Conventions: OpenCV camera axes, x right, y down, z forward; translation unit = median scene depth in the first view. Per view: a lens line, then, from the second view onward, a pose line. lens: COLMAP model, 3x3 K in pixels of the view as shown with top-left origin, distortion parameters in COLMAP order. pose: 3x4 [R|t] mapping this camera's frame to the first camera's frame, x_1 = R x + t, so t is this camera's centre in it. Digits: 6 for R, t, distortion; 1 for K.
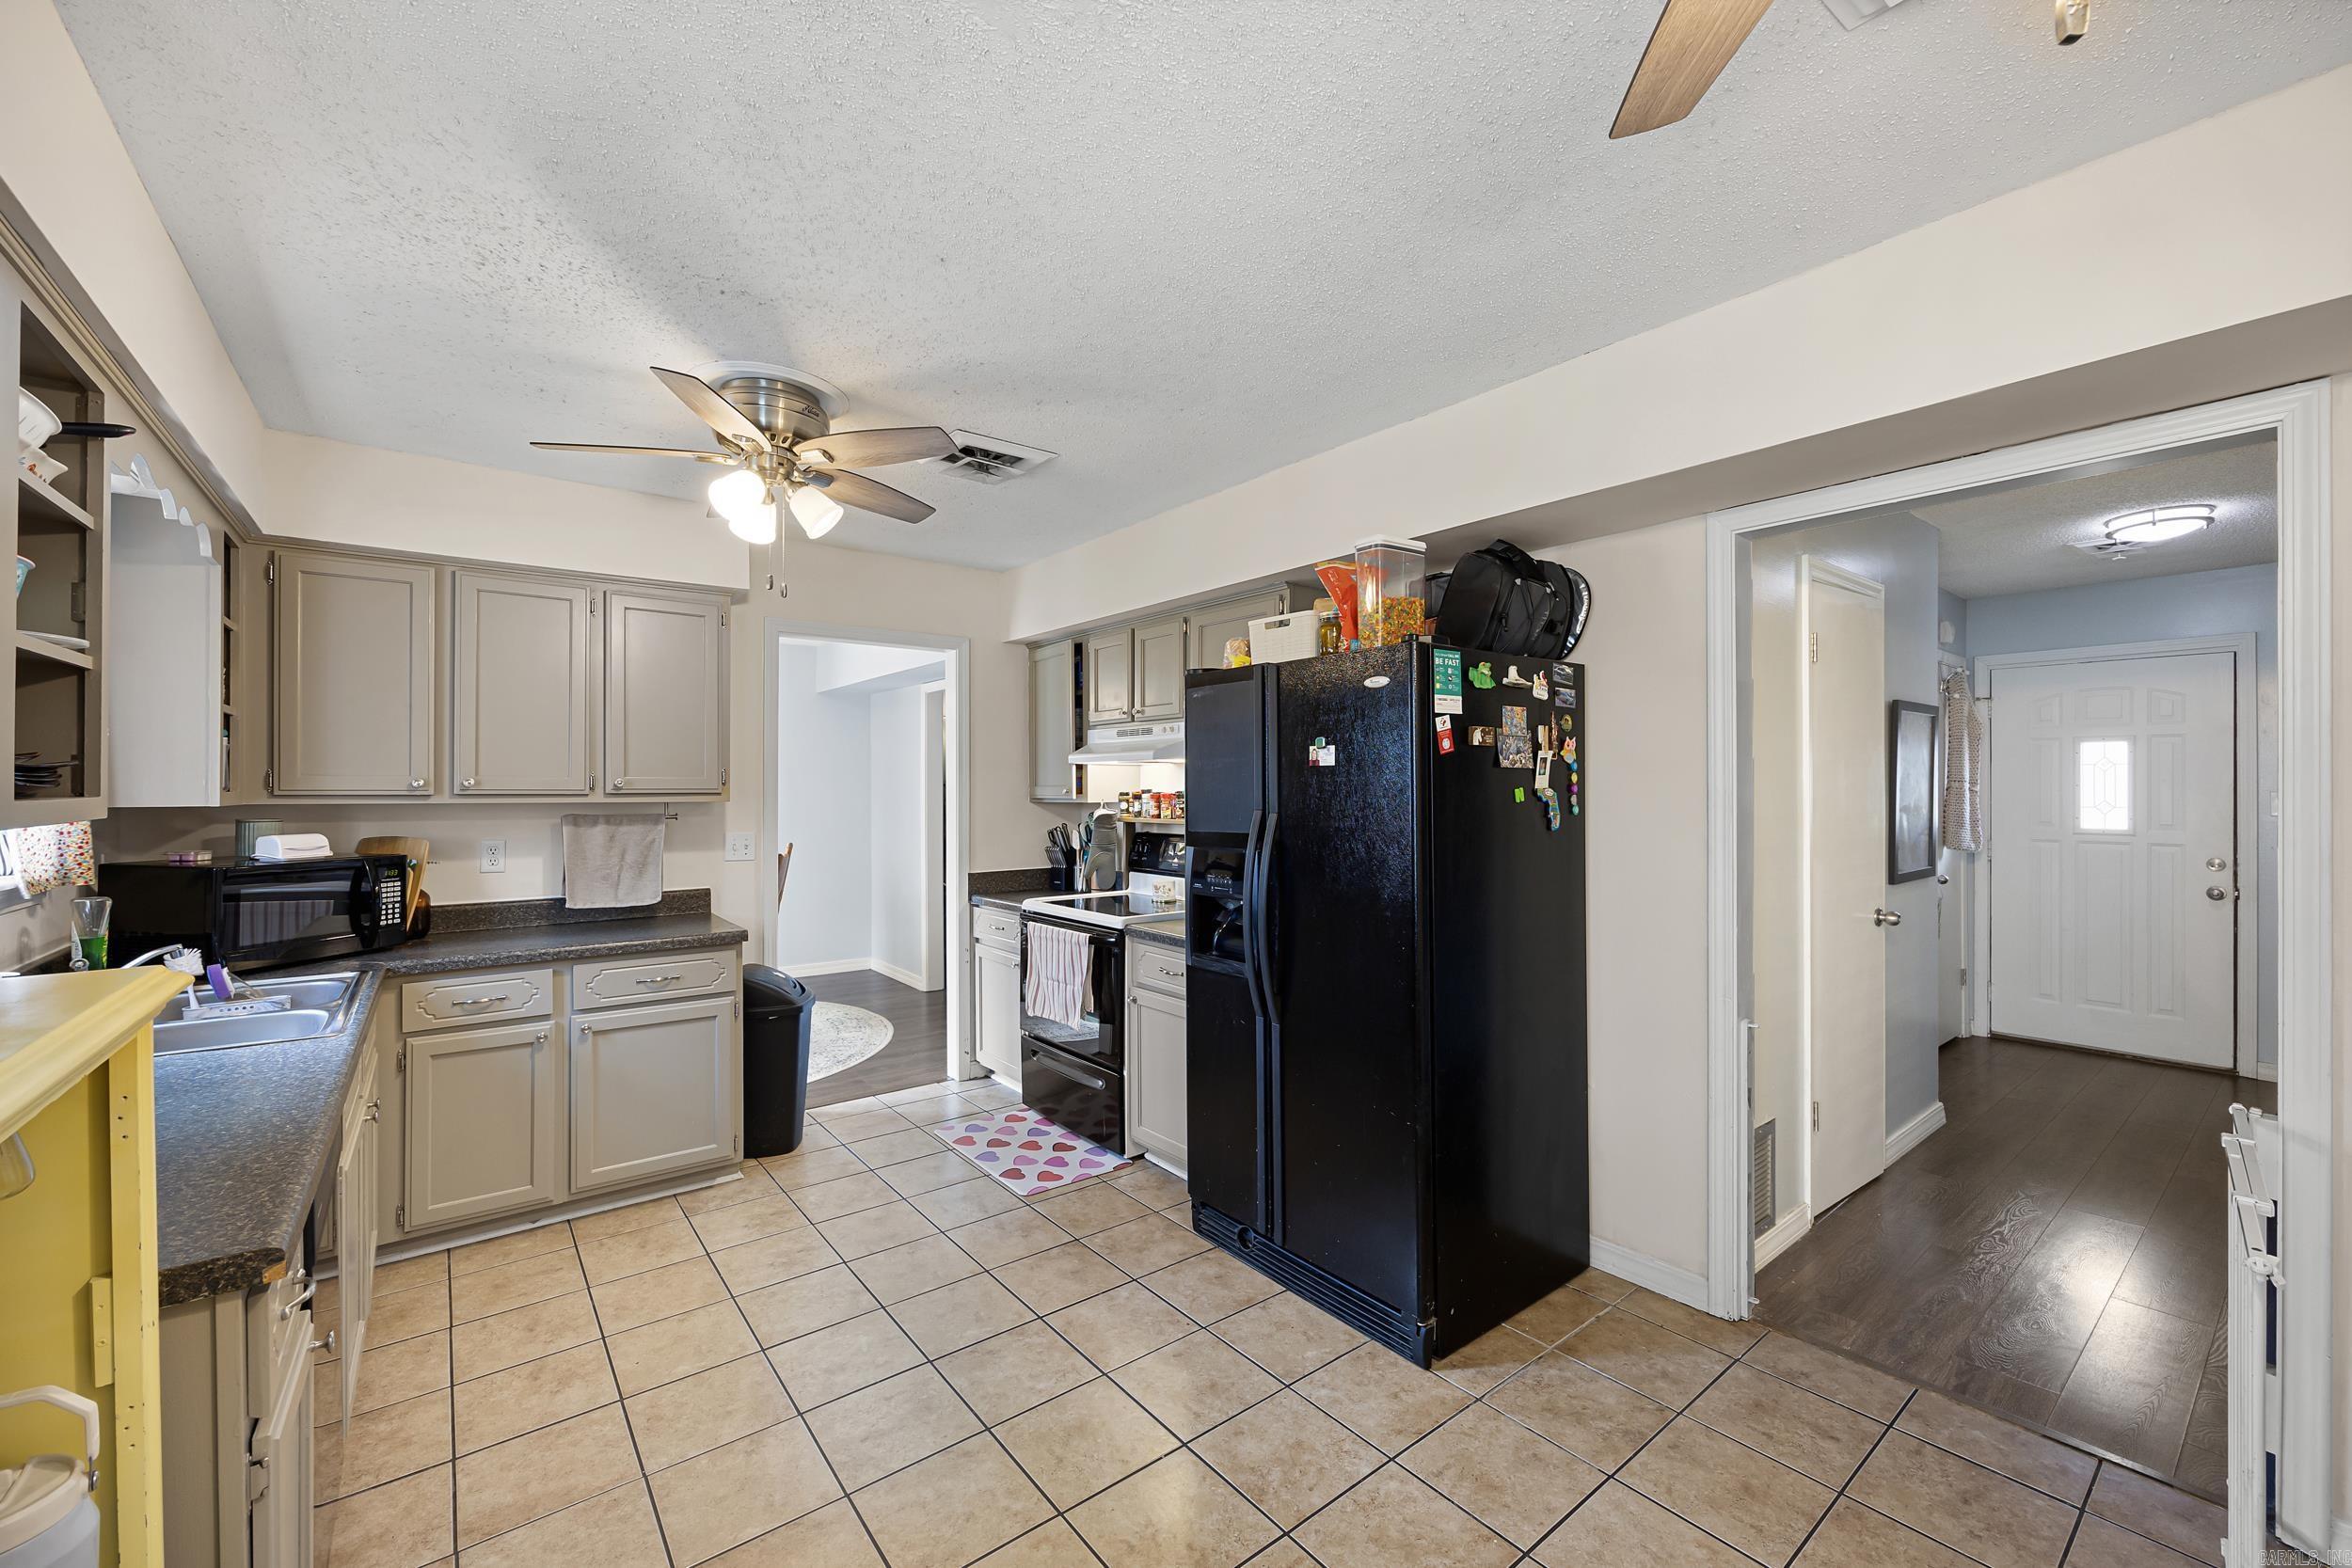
lens RADIAL K [[947.8, 0, 1189.1], [0, 947.8, 787.9], [0, 0, 1]] dist [-0.001447, -0.000147]
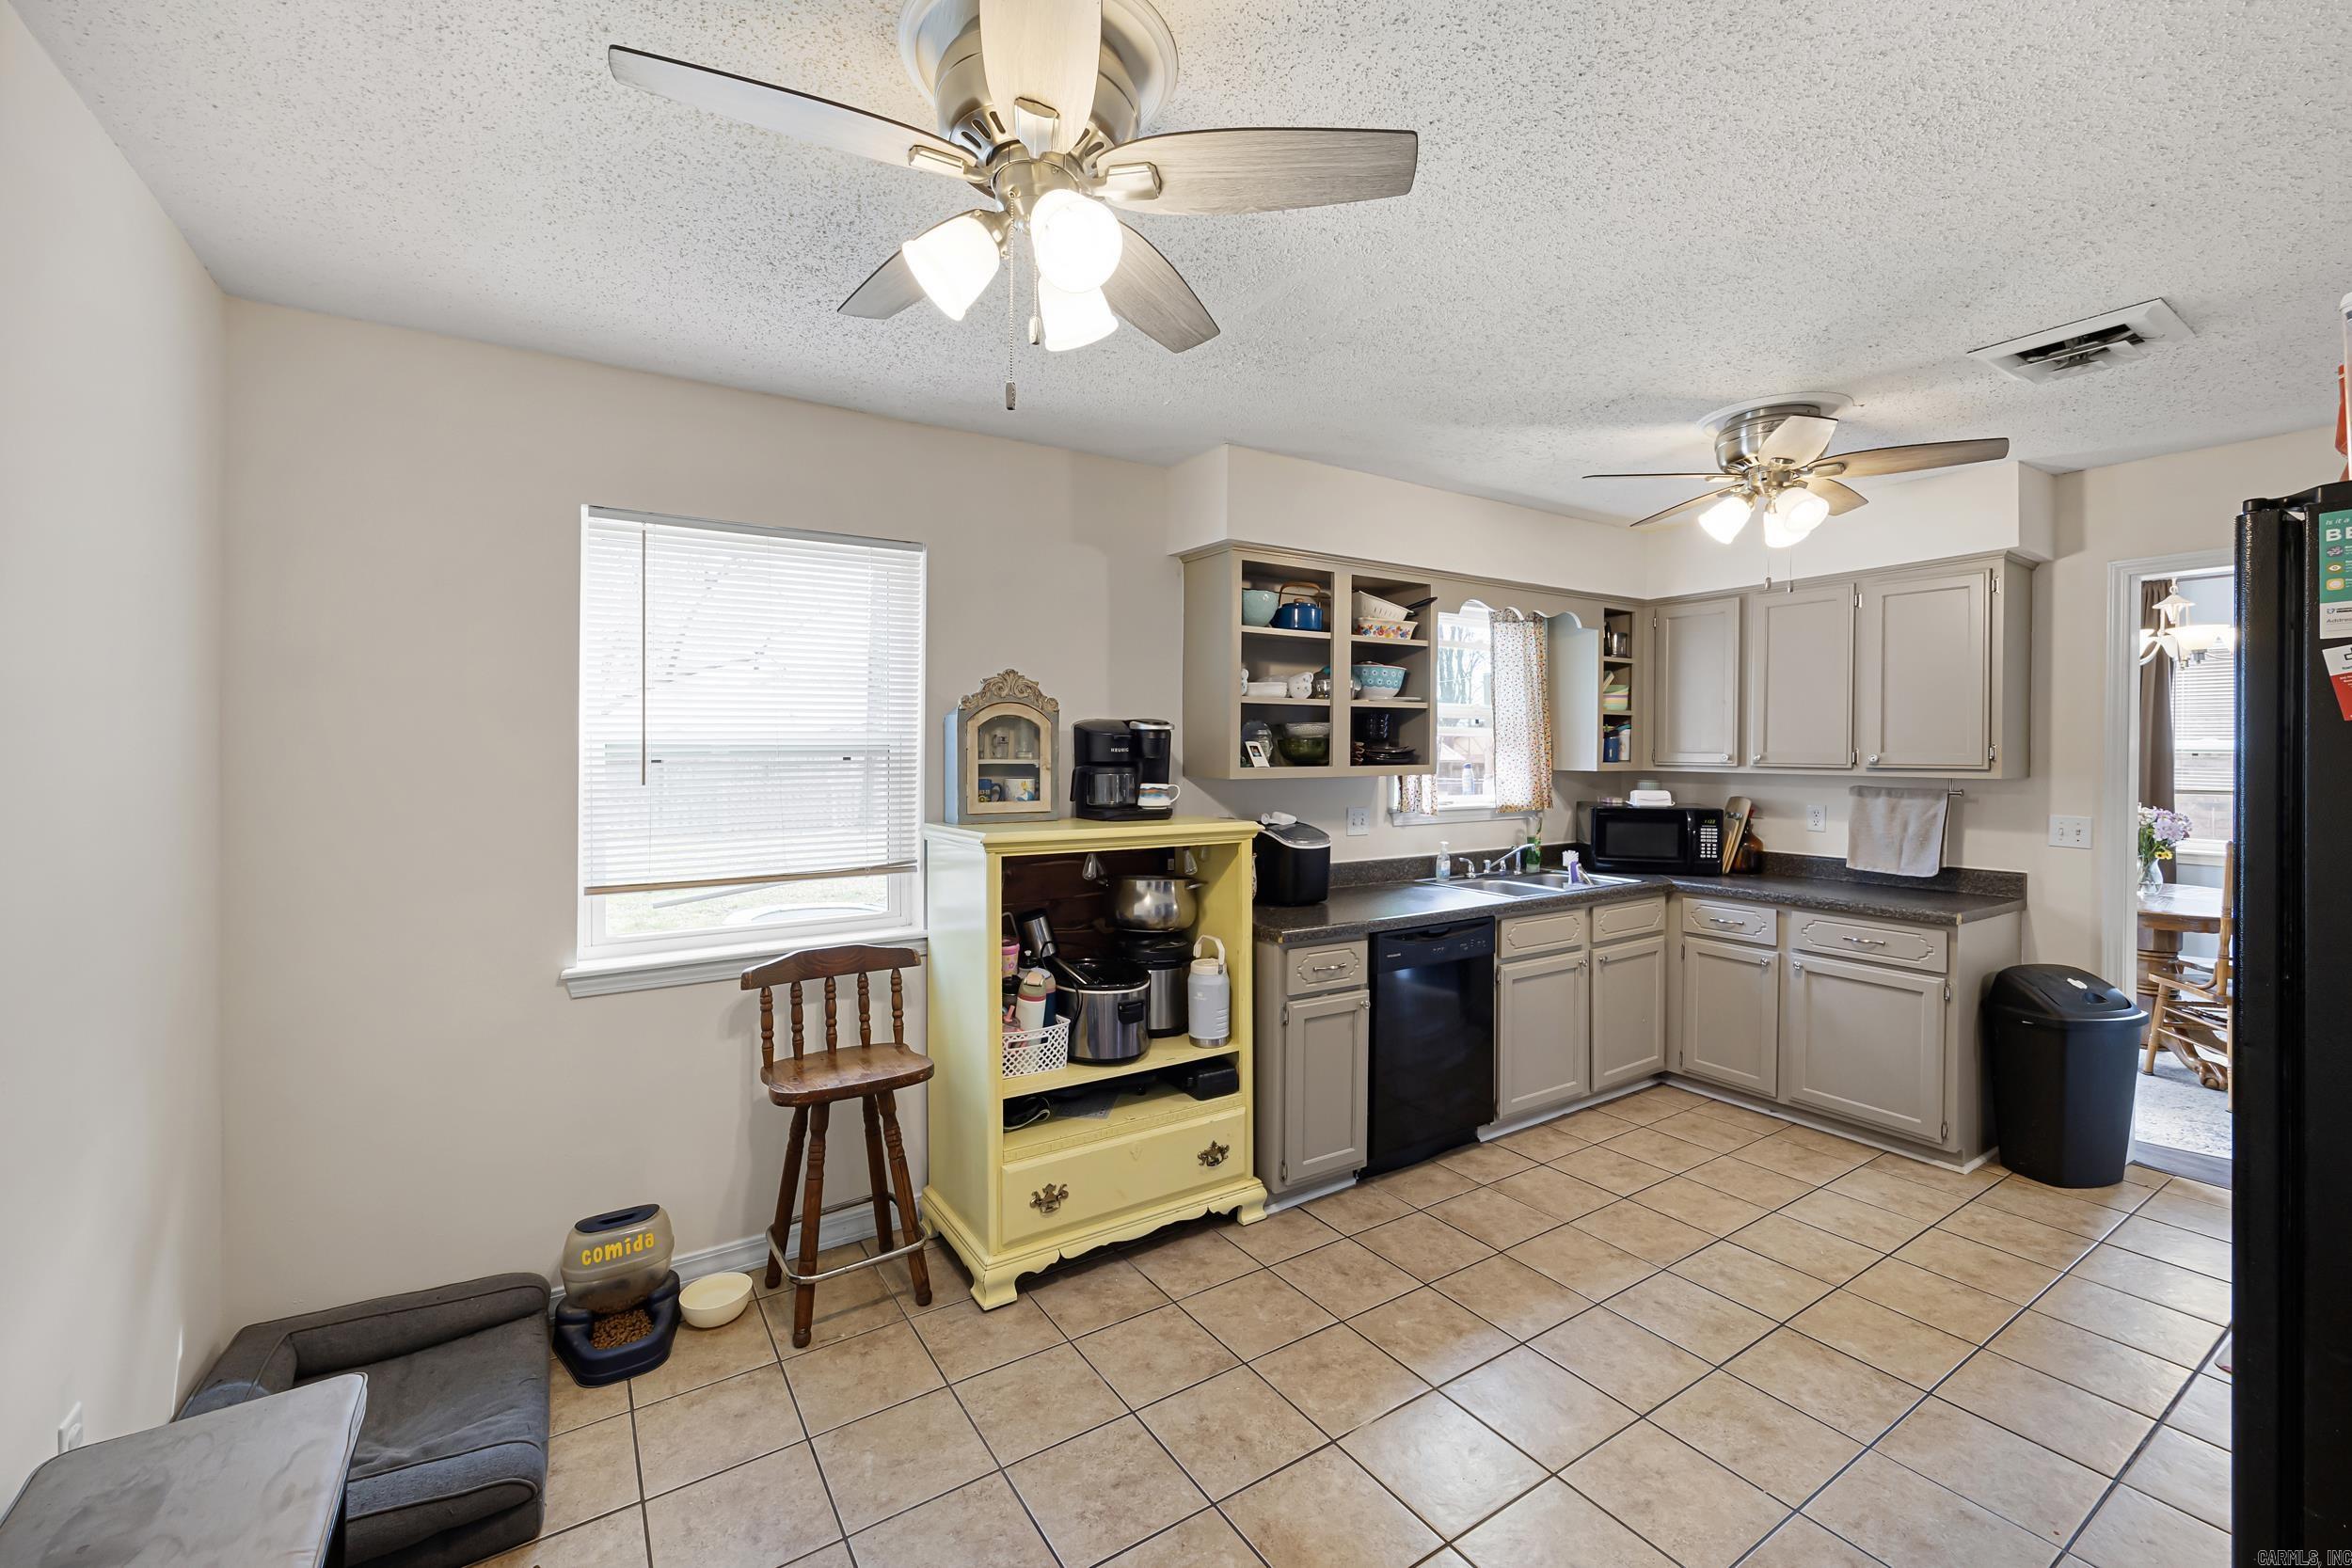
lens RADIAL K [[947.8, 0, 1158.9], [0, 947.8, 755.2], [0, 0, 1]] dist [-0.001447, -0.000147]
pose [[-0.108546, 0.005728, -0.994075, 0.710019], [-0.004540, 0.999970, 0.006257, -0.015202], [0.994081, 0.005192, -0.108517, 0.374400]]
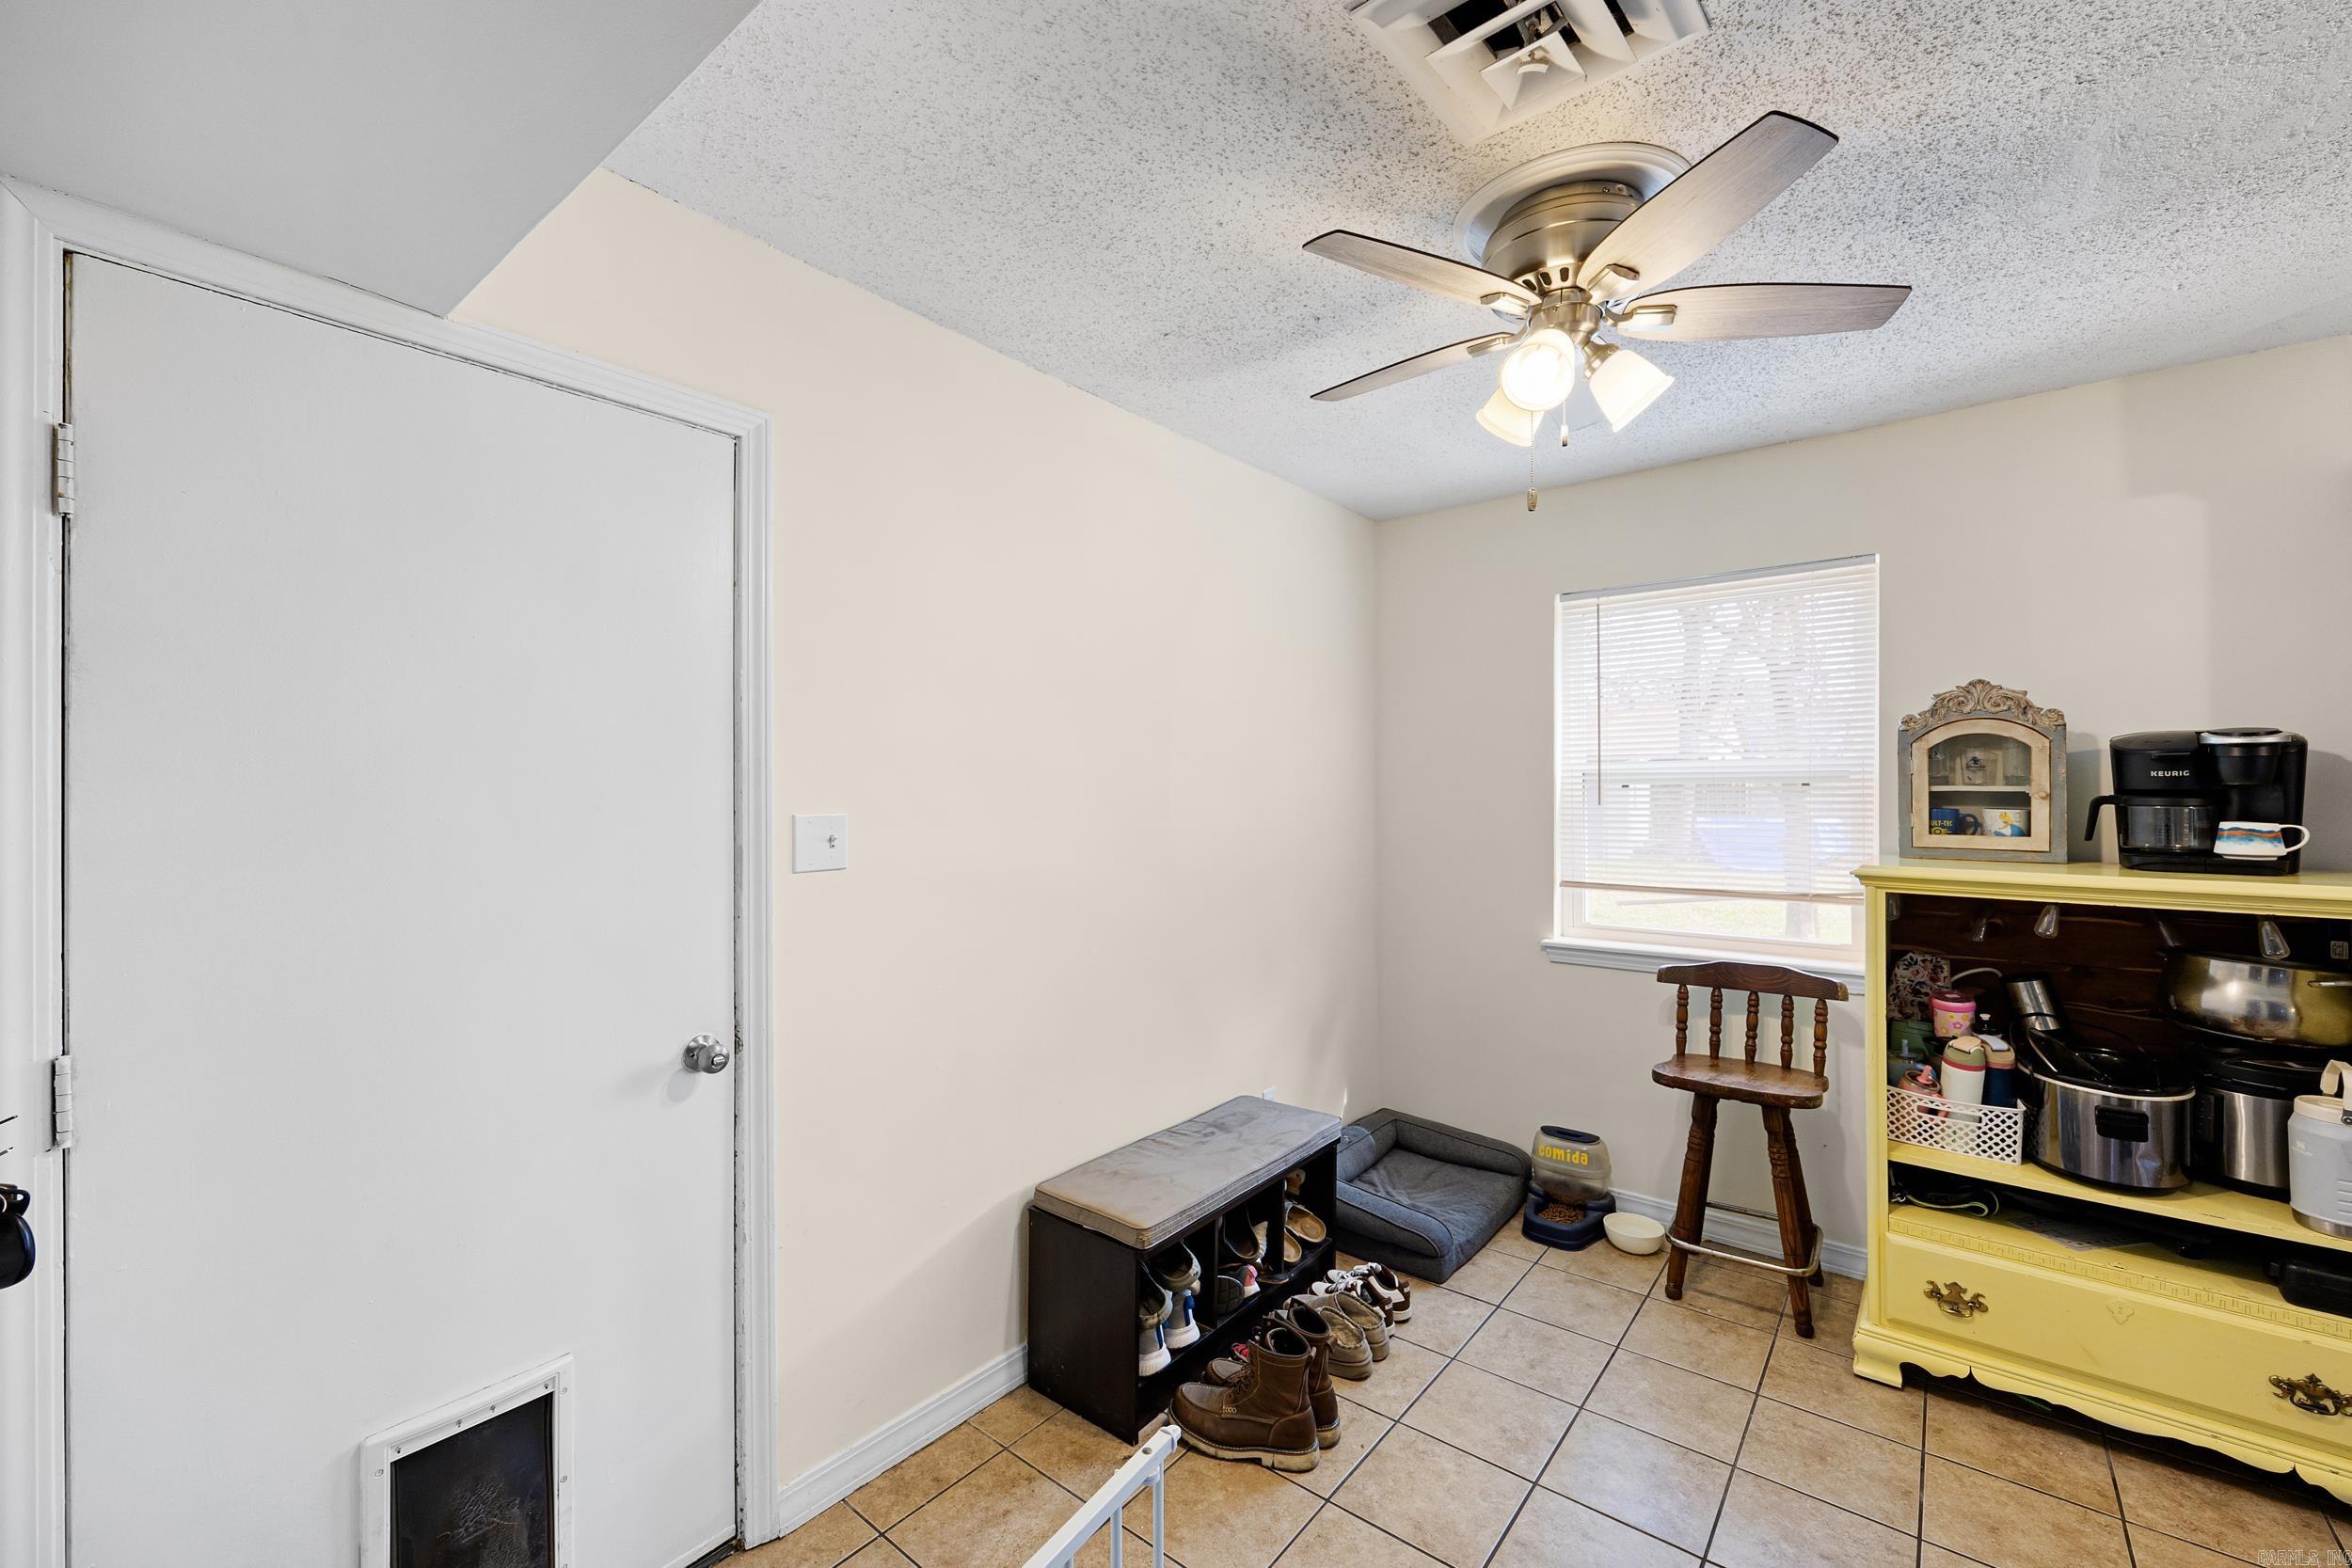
lens RADIAL K [[947.8, 0, 1197.5], [0, 947.8, 774.3], [0, 0, 1]] dist [-0.001447, -0.000147]
pose [[-0.973060, 0.006988, -0.230447, 0.595136], [0.007211, 0.999974, -0.000124, -0.019462], [0.230440, -0.001782, -0.973085, 0.809695]]
